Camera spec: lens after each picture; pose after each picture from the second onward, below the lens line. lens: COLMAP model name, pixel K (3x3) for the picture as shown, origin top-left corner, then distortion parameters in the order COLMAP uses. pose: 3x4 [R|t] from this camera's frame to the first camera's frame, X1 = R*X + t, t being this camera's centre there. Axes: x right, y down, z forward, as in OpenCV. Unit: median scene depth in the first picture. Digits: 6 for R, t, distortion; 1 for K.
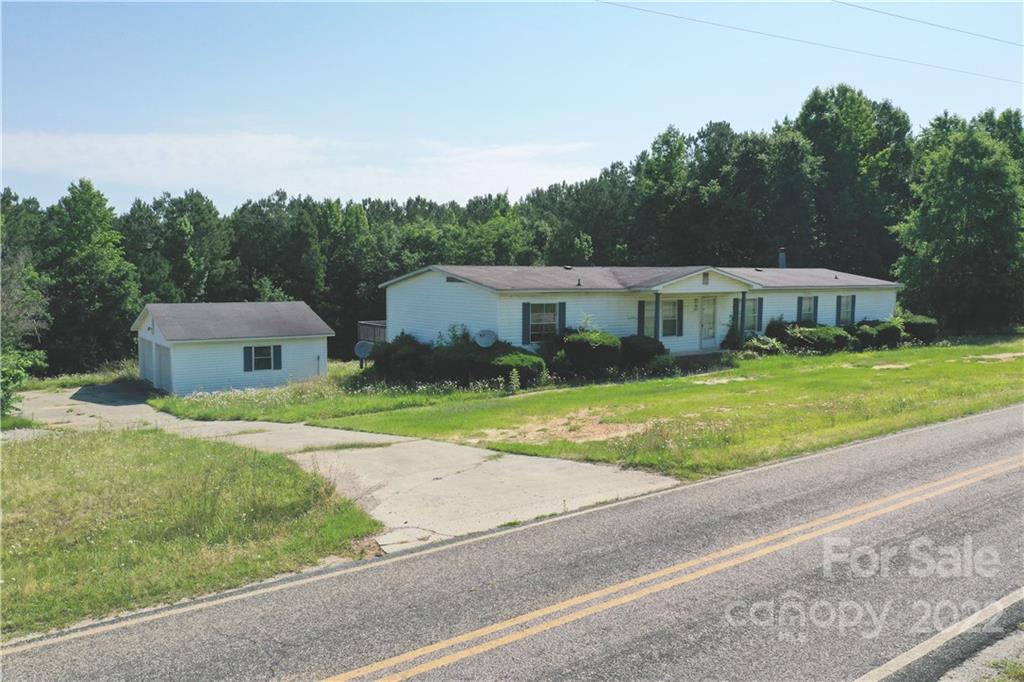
lens RADIAL K [[814.7, 0, 514.5], [0, 814.7, 335.5], [0, 0, 1]] dist [0.009229, 0.004369]
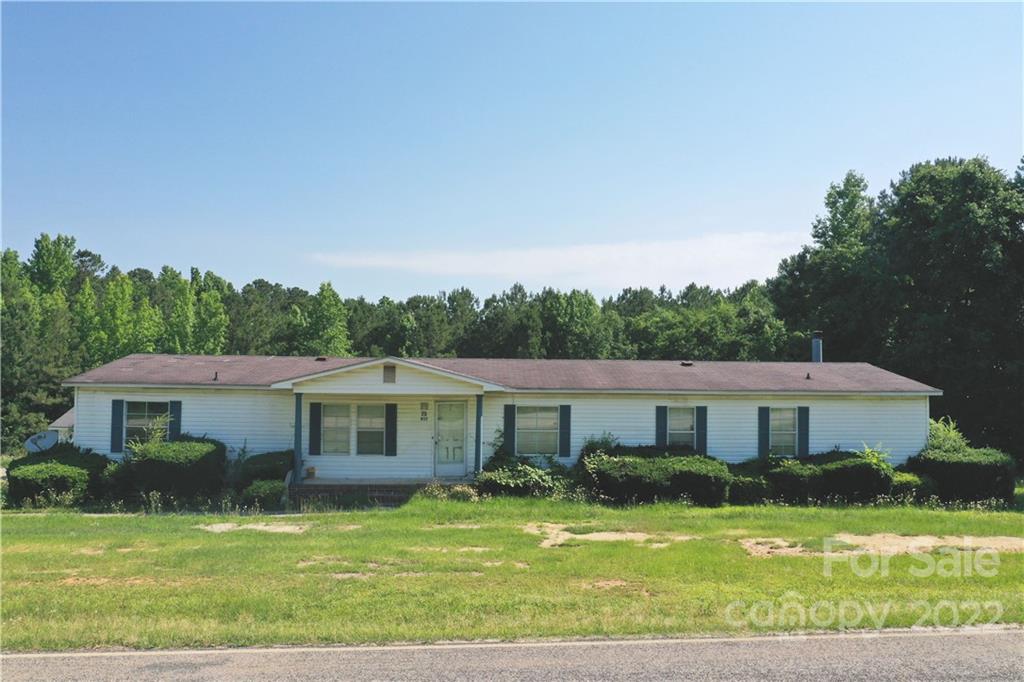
lens RADIAL K [[814.7, 0, 514.5], [0, 814.7, 335.5], [0, 0, 1]] dist [0.009229, 0.004369]
pose [[0.845846, -0.009457, -0.533344, 0.632877], [-0.052994, 0.993407, -0.101660, -0.034645], [0.530789, 0.114252, 0.839768, 0.435535]]
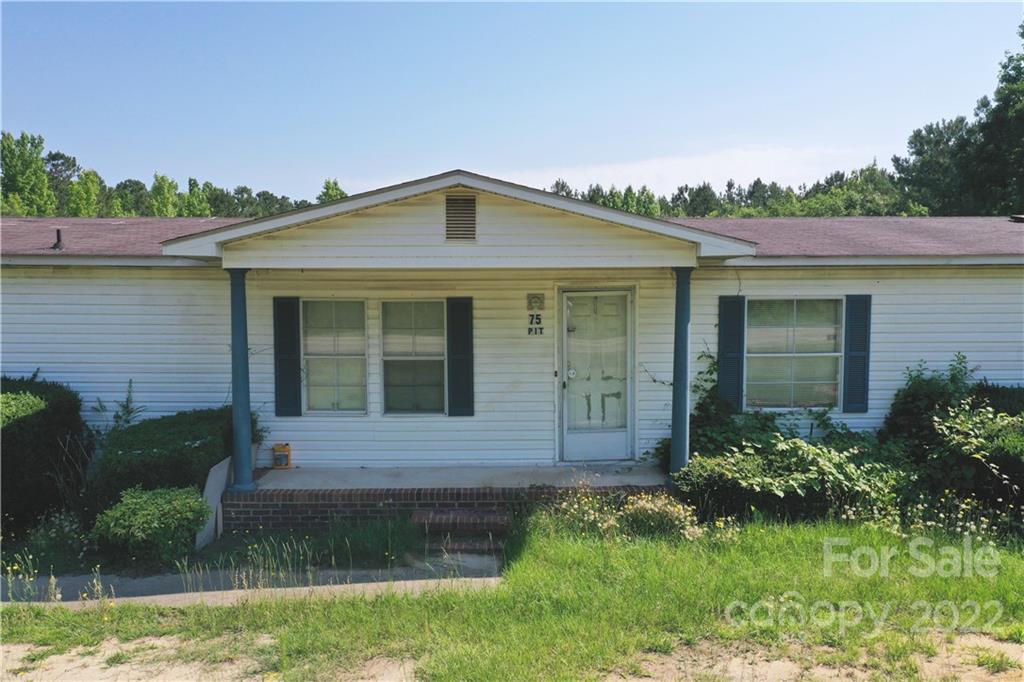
lens RADIAL K [[814.7, 0, 514.5], [0, 814.7, 335.5], [0, 0, 1]] dist [0.009229, 0.004369]
pose [[0.835661, 0.030346, -0.548406, 0.367763], [-0.040372, 0.999165, -0.006230, -0.026966], [0.547760, 0.027346, 0.836189, 0.716438]]
